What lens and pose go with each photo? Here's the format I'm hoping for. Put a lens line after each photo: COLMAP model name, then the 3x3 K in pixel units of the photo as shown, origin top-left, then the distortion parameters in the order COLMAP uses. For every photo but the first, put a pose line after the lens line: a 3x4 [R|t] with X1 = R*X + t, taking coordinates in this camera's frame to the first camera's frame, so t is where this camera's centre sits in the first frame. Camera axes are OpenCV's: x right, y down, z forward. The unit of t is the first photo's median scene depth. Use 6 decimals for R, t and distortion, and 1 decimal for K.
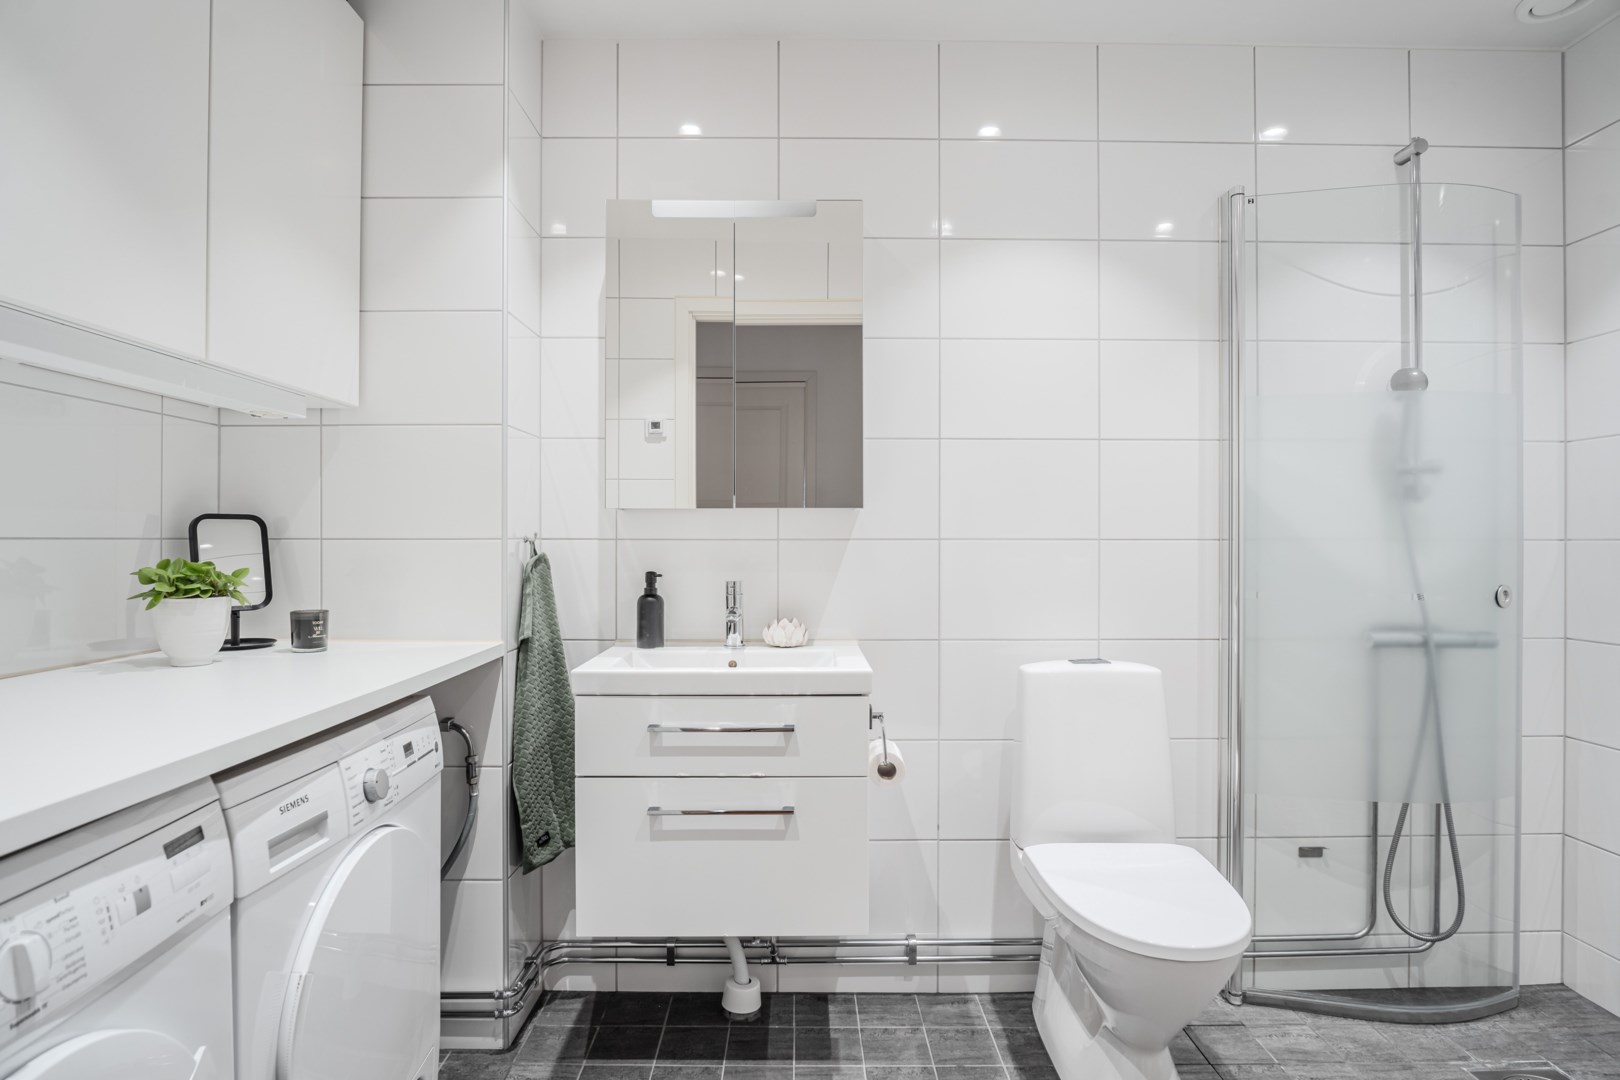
lens RADIAL K [[881.3, 0, 809.2], [0, 881.3, 536.0], [0, 0, 1]] dist [-0.002696, 0.001481]
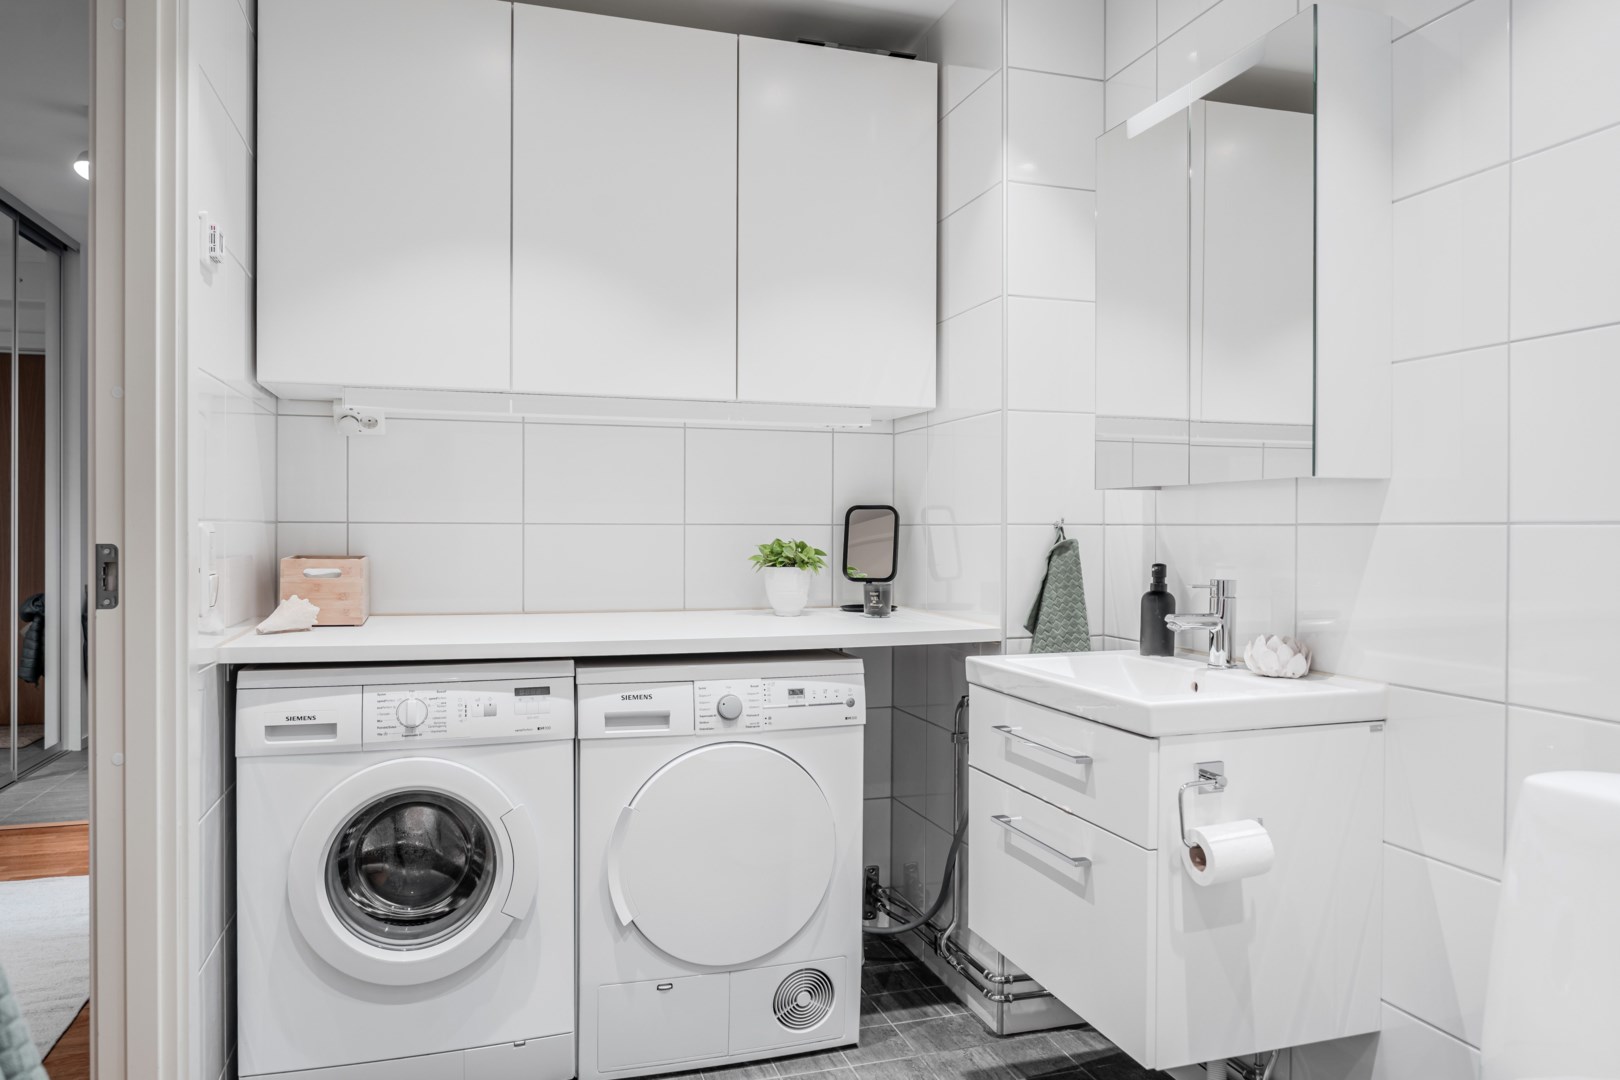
lens RADIAL K [[1081.1, 0, 808.8], [0, 1081.1, 537.8], [0, 0, 1]] dist [-0.001672, 0.001954]
pose [[0.293698, 0.008125, -0.955864, 0.773024], [0.001060, 0.999960, 0.008826, 0.007768], [0.955898, -0.003606, 0.293678, 0.442274]]
